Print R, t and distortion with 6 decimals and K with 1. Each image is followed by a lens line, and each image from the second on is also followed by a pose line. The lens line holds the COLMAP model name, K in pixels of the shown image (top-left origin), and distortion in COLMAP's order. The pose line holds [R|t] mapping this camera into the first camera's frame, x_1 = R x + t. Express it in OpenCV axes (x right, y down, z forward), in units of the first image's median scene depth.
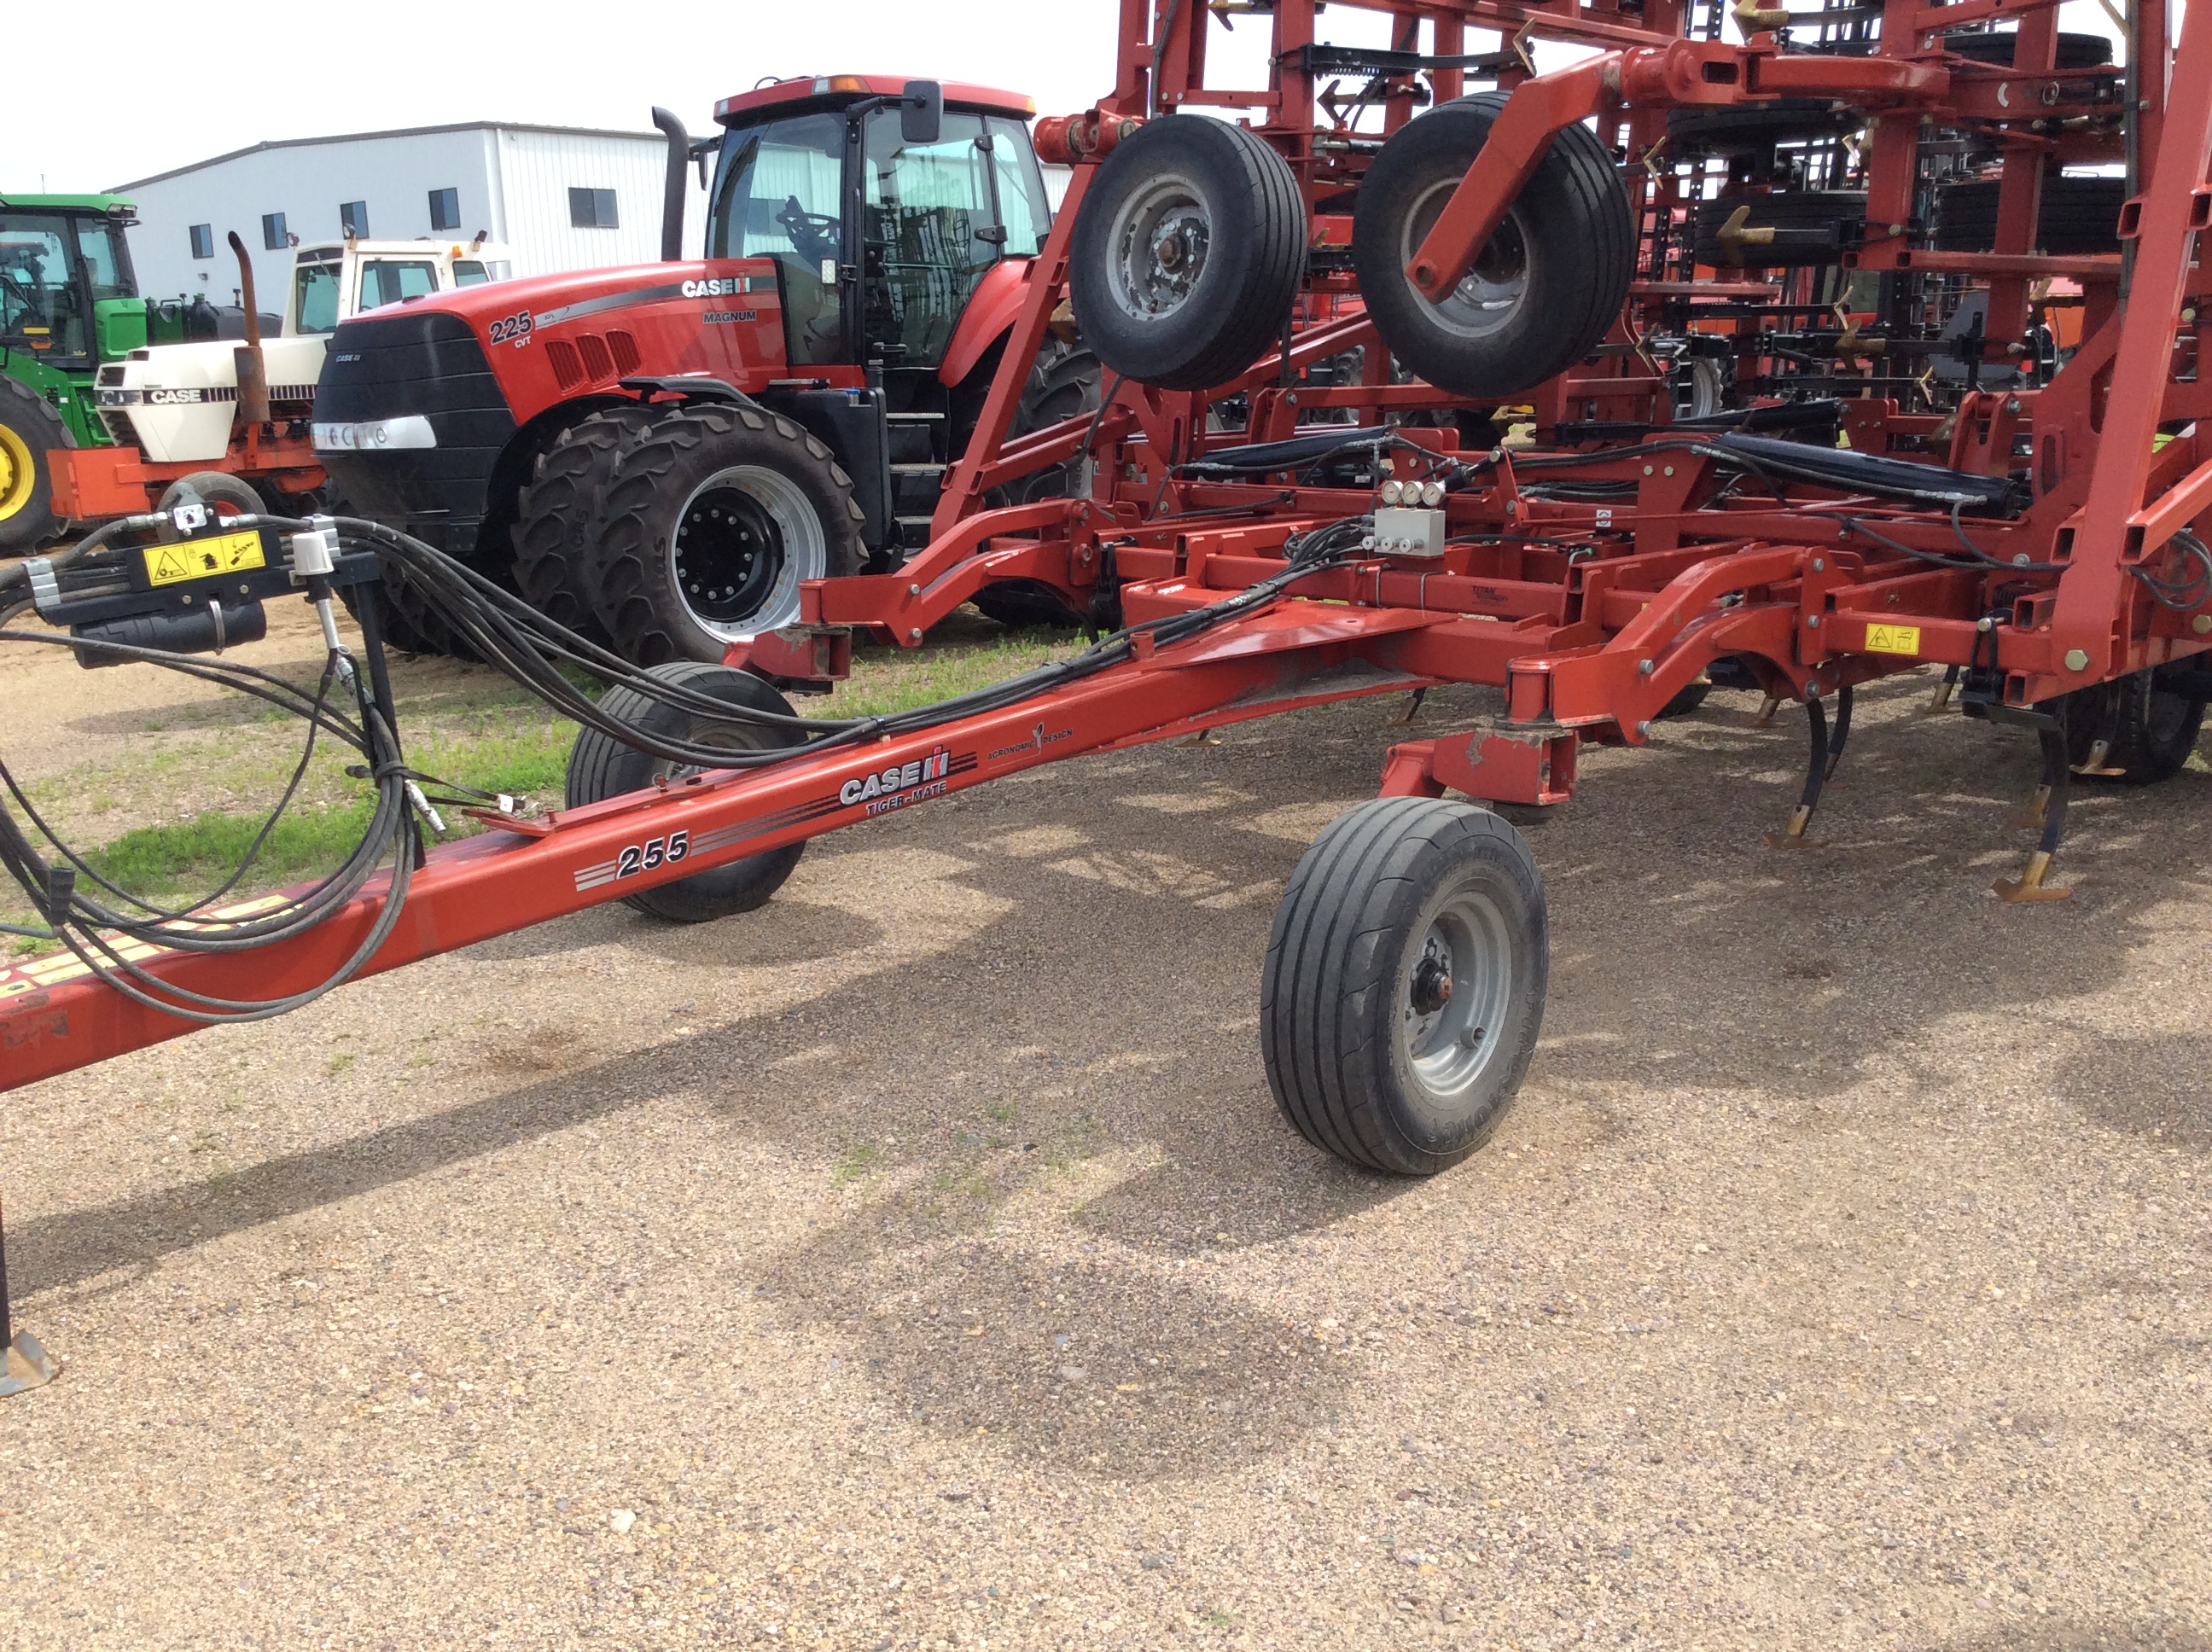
lens RADIAL K [[1997.0, 0, 1107.9], [0, 1997.0, 850.2], [0, 0, 1]] dist [0.102680, -0.190908]
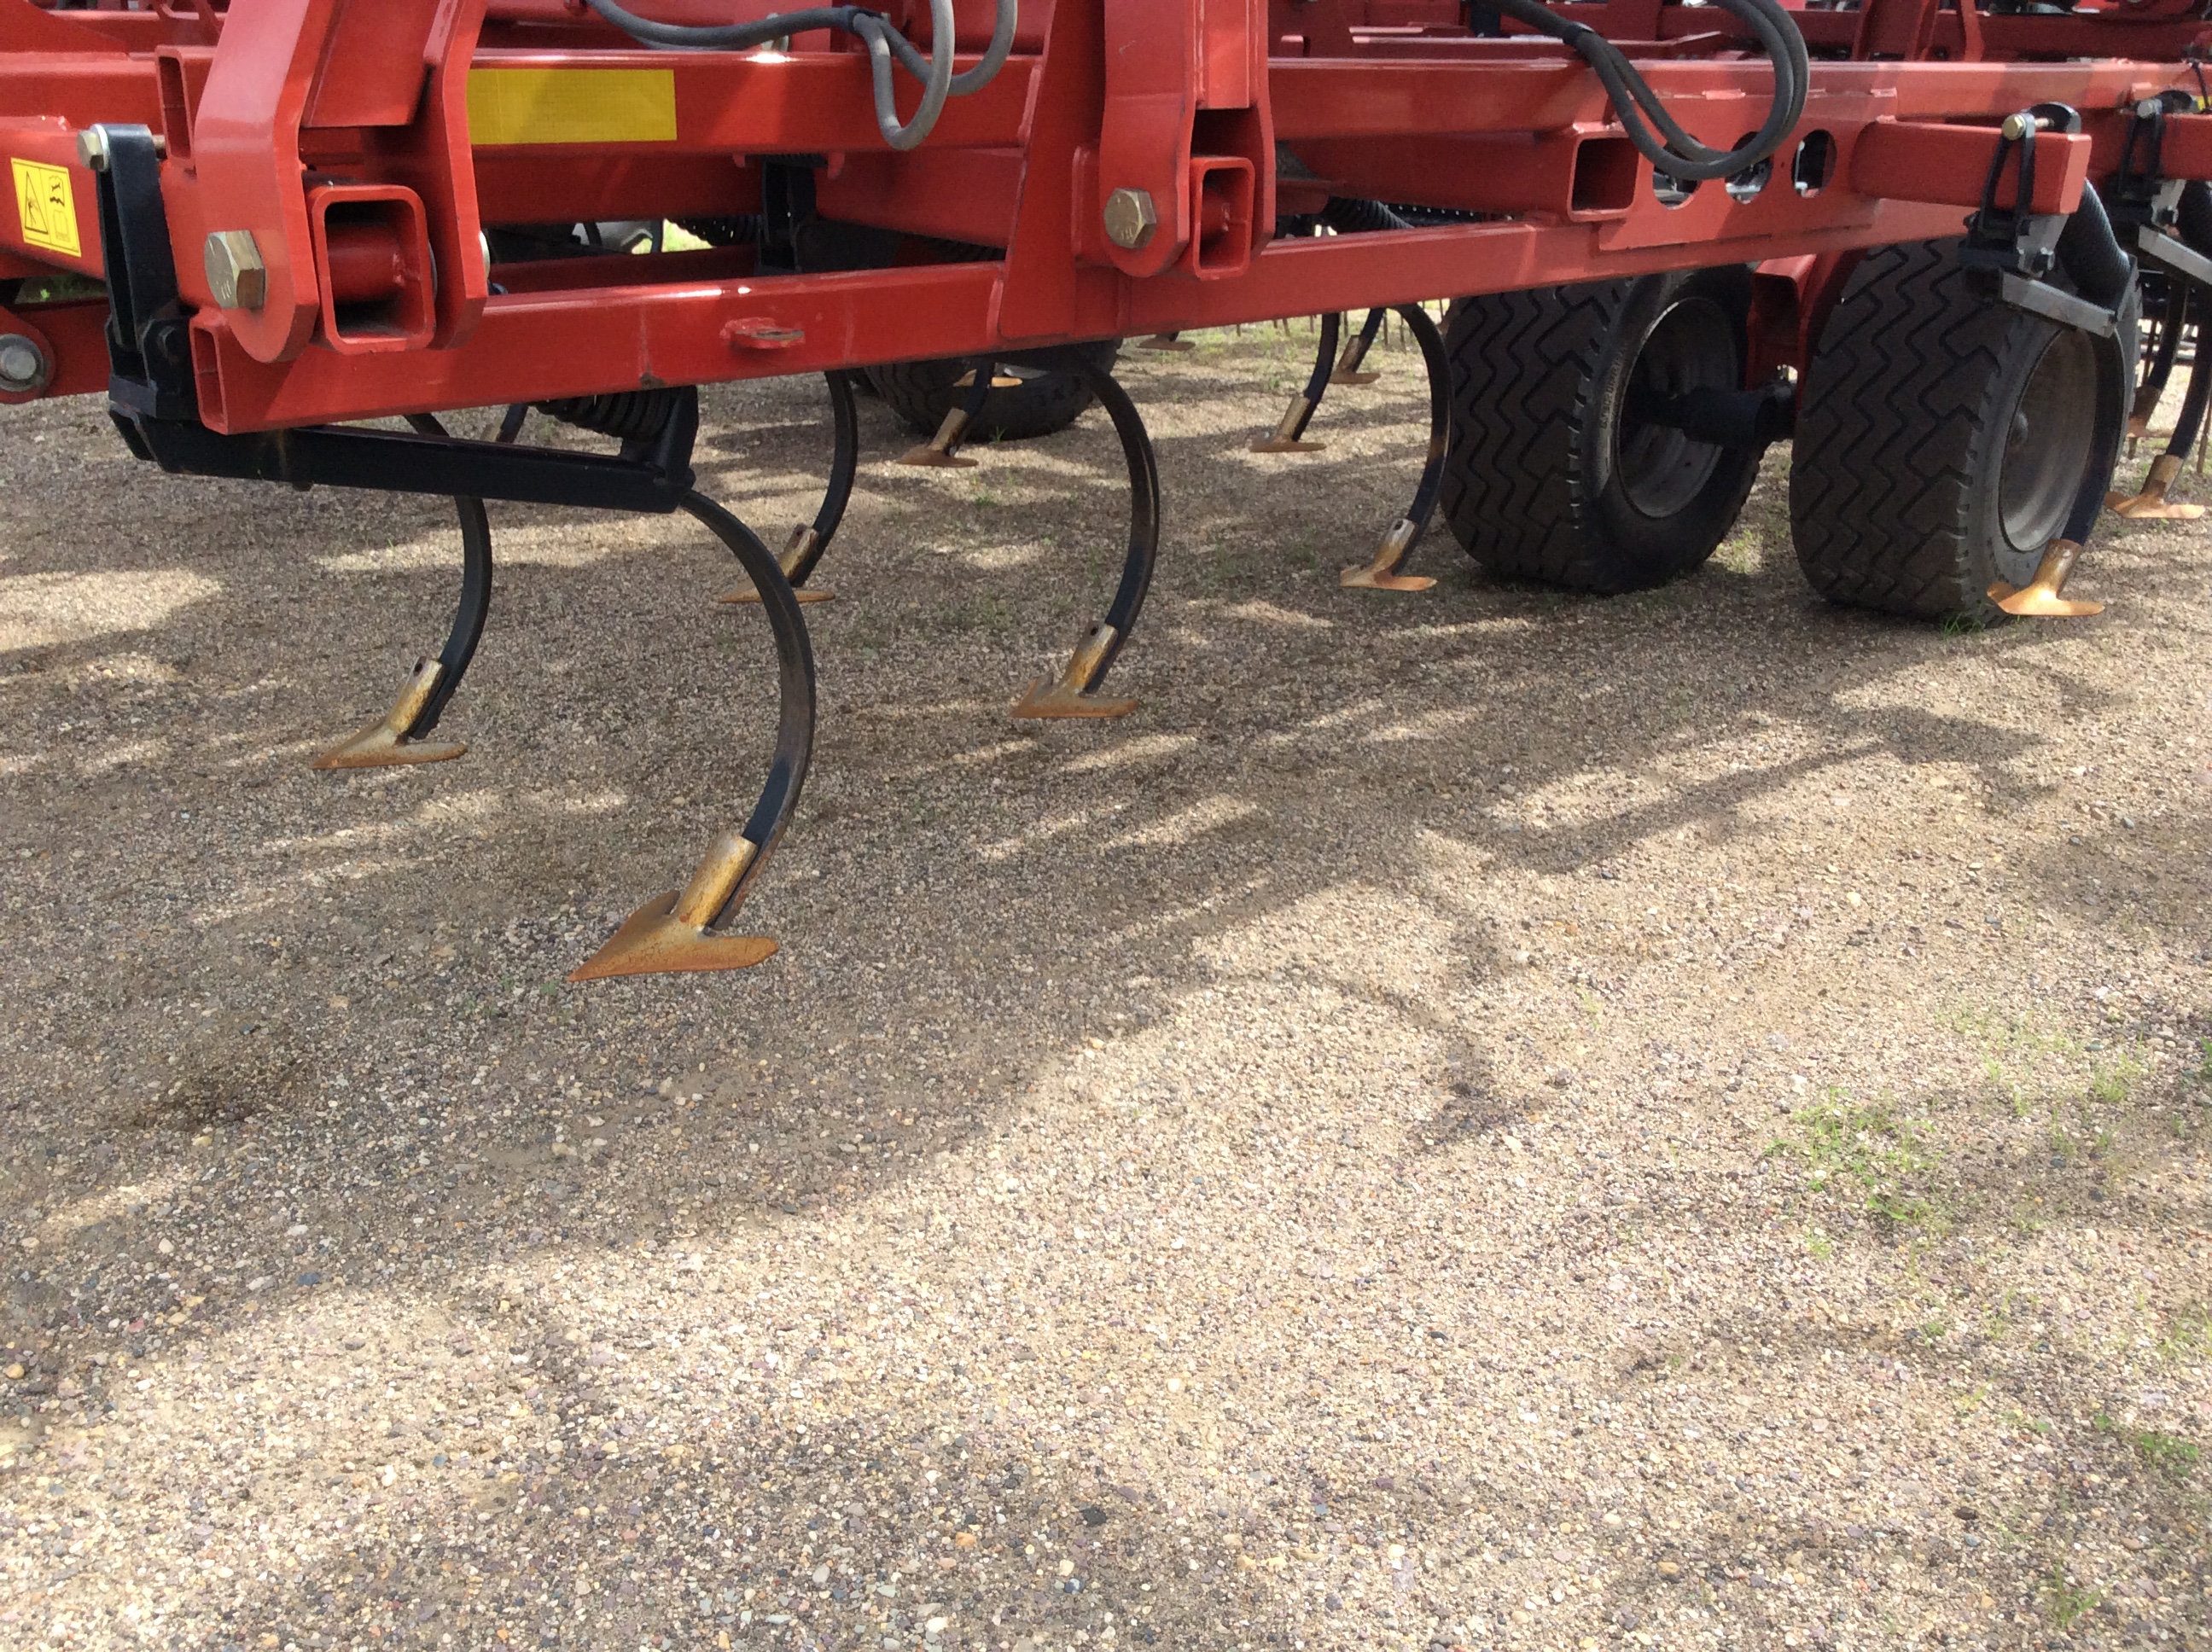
lens RADIAL K [[1997.0, 0, 1113.0], [0, 1997.0, 834.9], [0, 0, 1]] dist [0.102680, -0.190908]
pose [[0.999458, 0.032726, 0.003594, 0.442381], [-0.032910, 0.990007, 0.137121, -0.044891], [0.000930, -0.137165, 0.990548, 0.517778]]
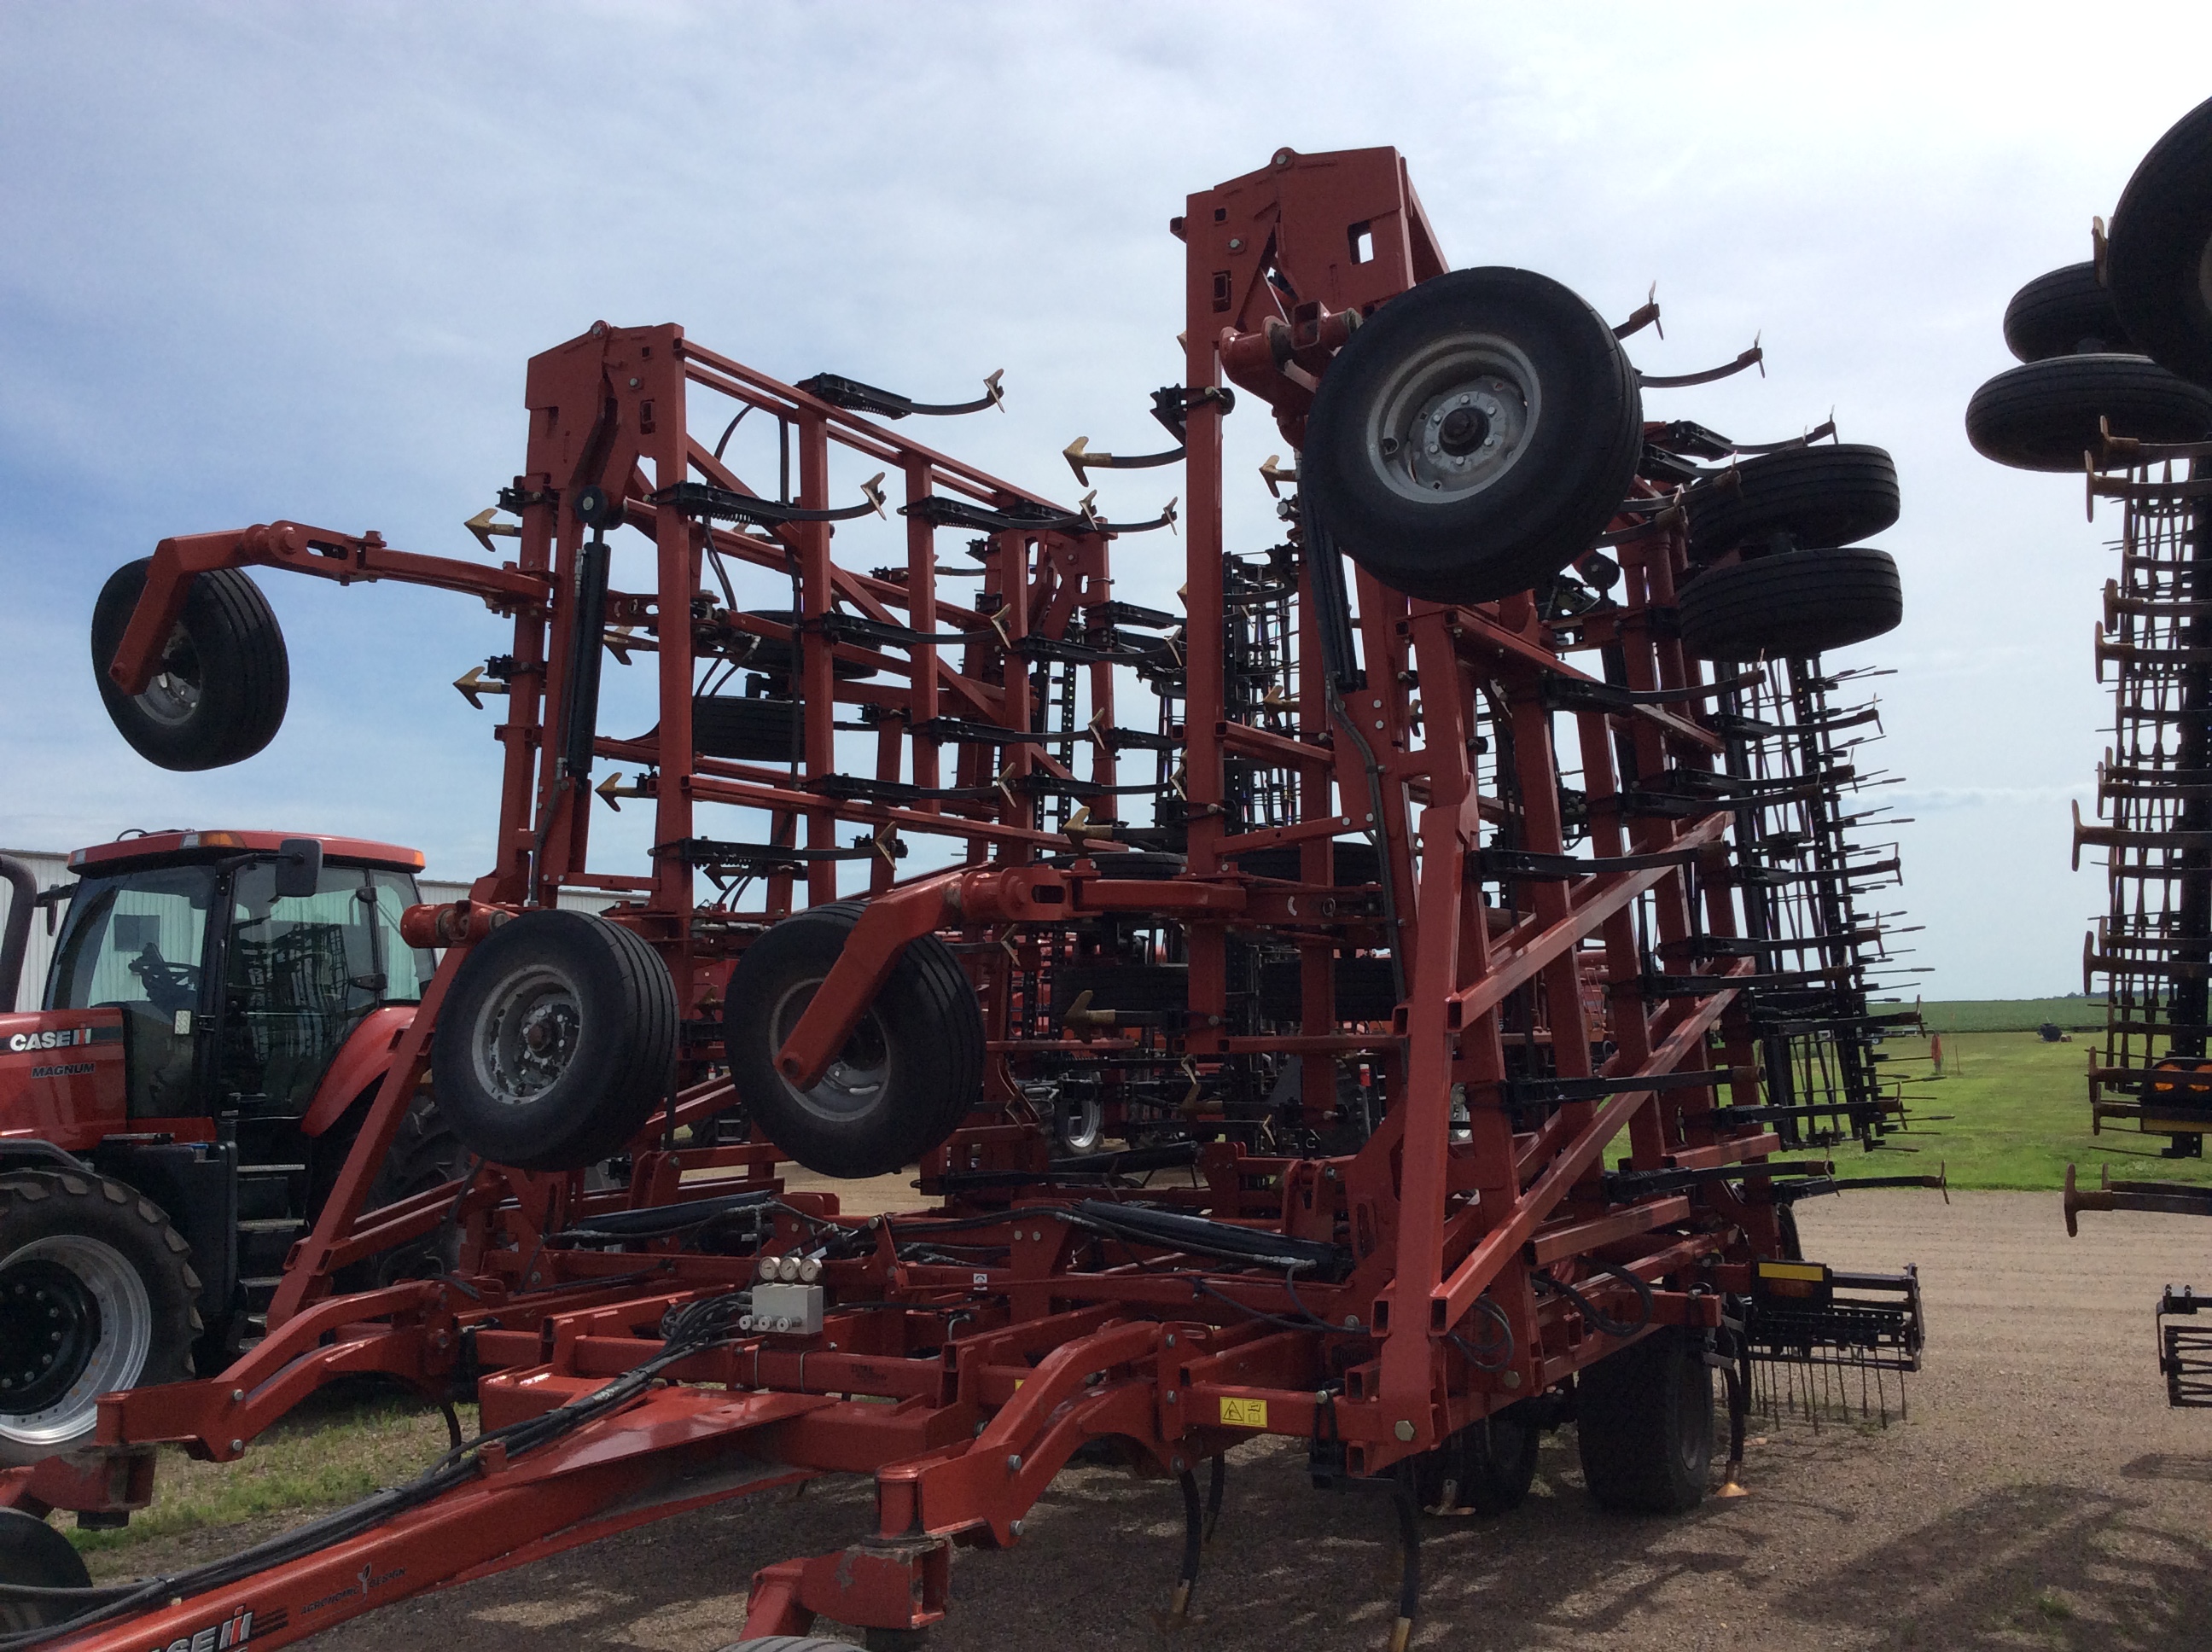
lens RADIAL K [[1997.0, 0, 1116.3], [0, 1997.0, 823.4], [0, 0, 1]] dist [0.102680, -0.190908]
pose [[0.958598, 0.024240, 0.283729, 0.018263], [0.076425, 0.937916, -0.338337, -0.034388], [-0.274315, 0.346014, 0.897232, -0.015214]]
